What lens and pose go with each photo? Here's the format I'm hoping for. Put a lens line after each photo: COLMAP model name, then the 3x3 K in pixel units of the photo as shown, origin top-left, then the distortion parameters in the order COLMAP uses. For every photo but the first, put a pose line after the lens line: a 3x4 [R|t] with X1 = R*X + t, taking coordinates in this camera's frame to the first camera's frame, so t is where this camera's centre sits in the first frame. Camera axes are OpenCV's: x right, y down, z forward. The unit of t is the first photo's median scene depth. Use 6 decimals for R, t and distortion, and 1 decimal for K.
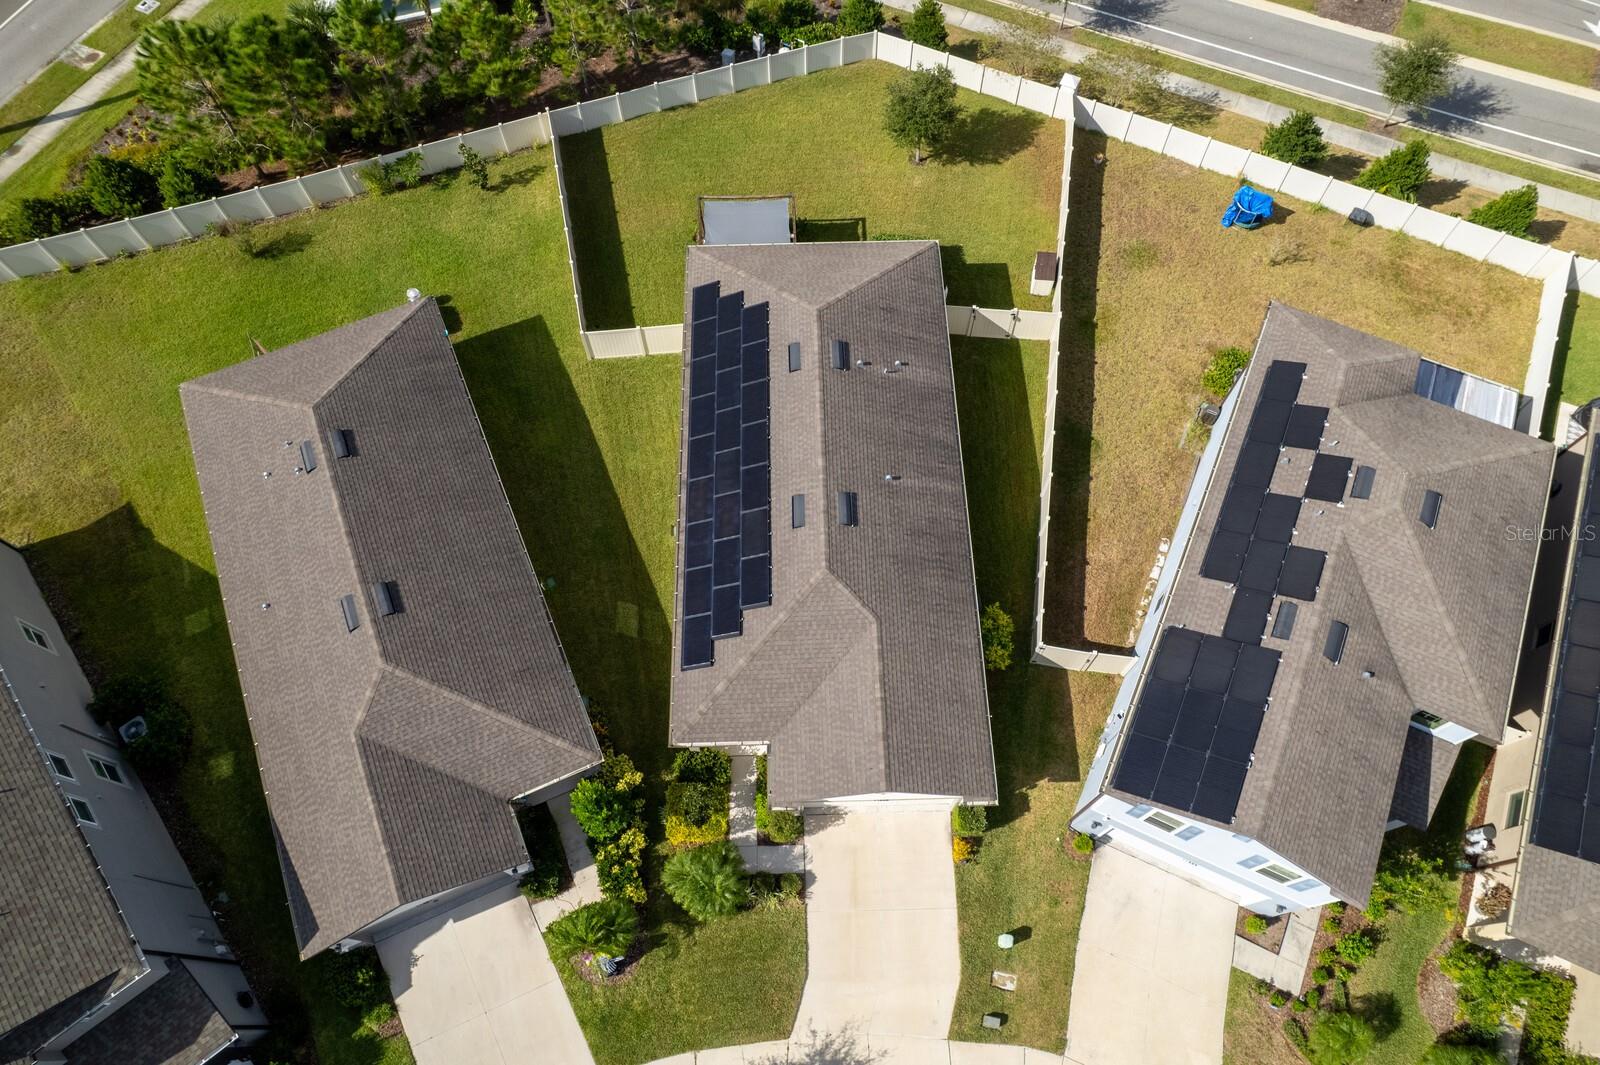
lens RADIAL K [[1022.7, 0, 800.3], [0, 1022.7, 533.4], [0, 0, 1]] dist [-0.069522, 0.060060]
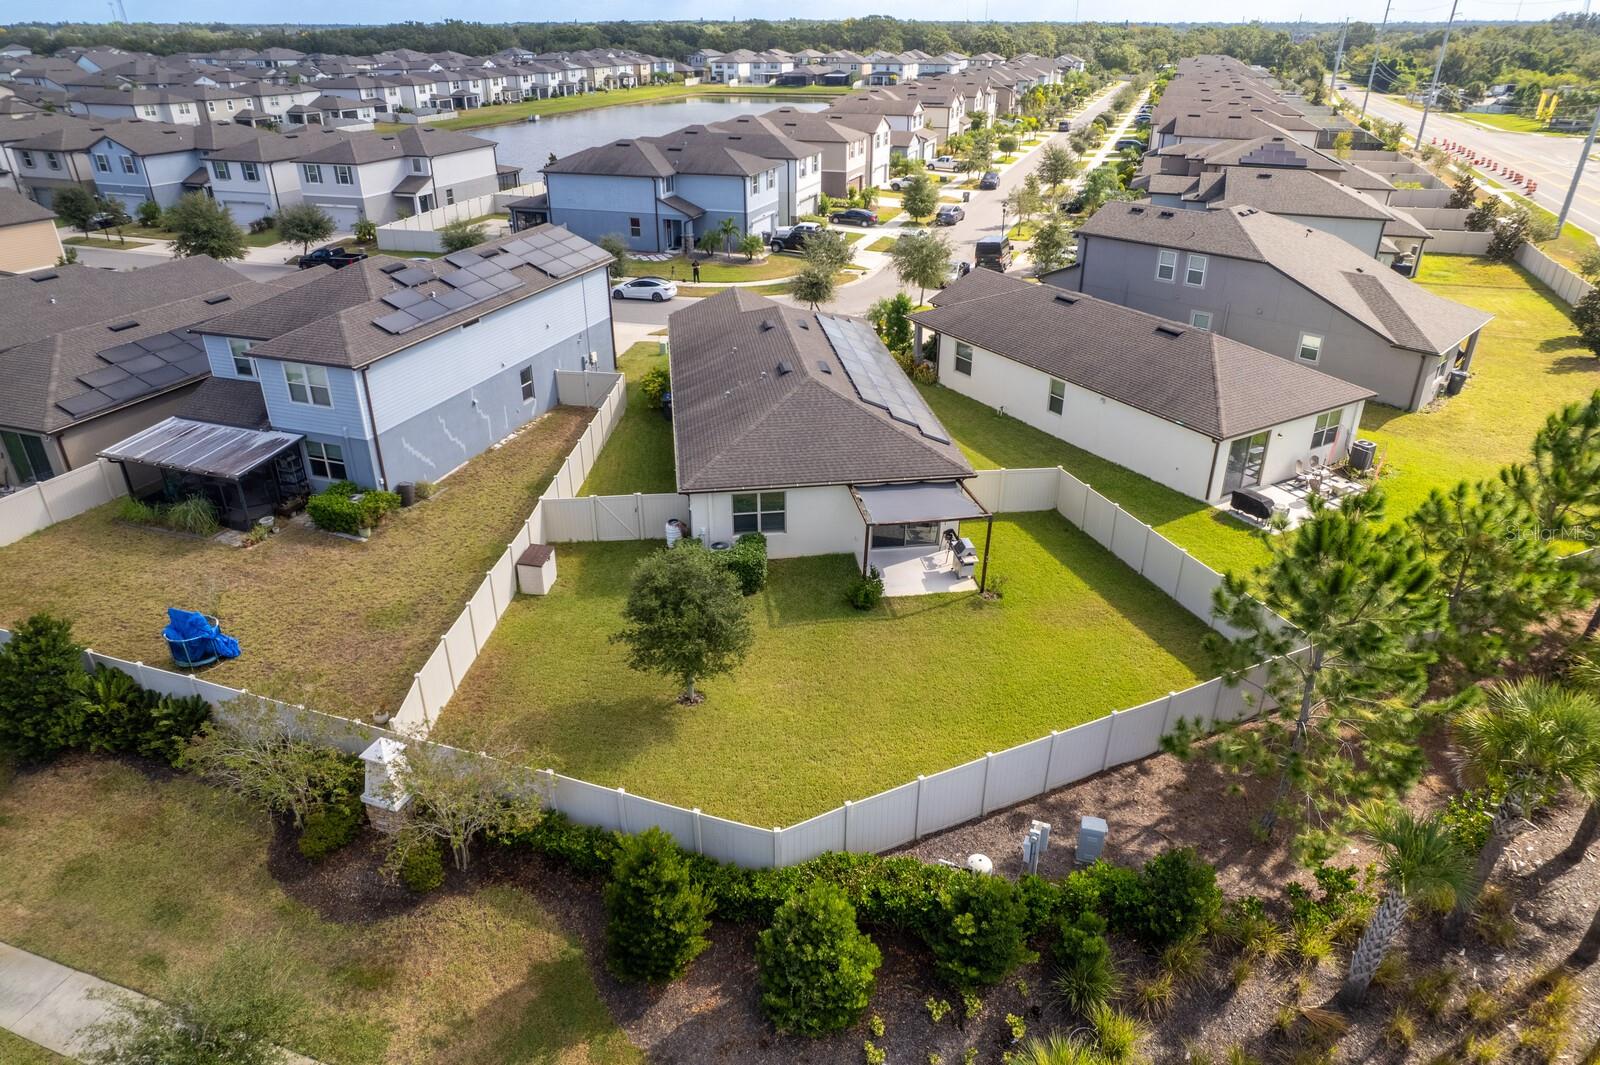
lens RADIAL K [[1022.7, 0, 804.3], [0, 1022.7, 541.6], [0, 0, 1]] dist [-0.069522, 0.060060]
pose [[-0.993641, 0.060654, -0.094861, 0.134684], [-0.096062, -0.017185, 0.995227, -1.307146], [0.058734, 0.998011, 0.022902, 1.208693]]
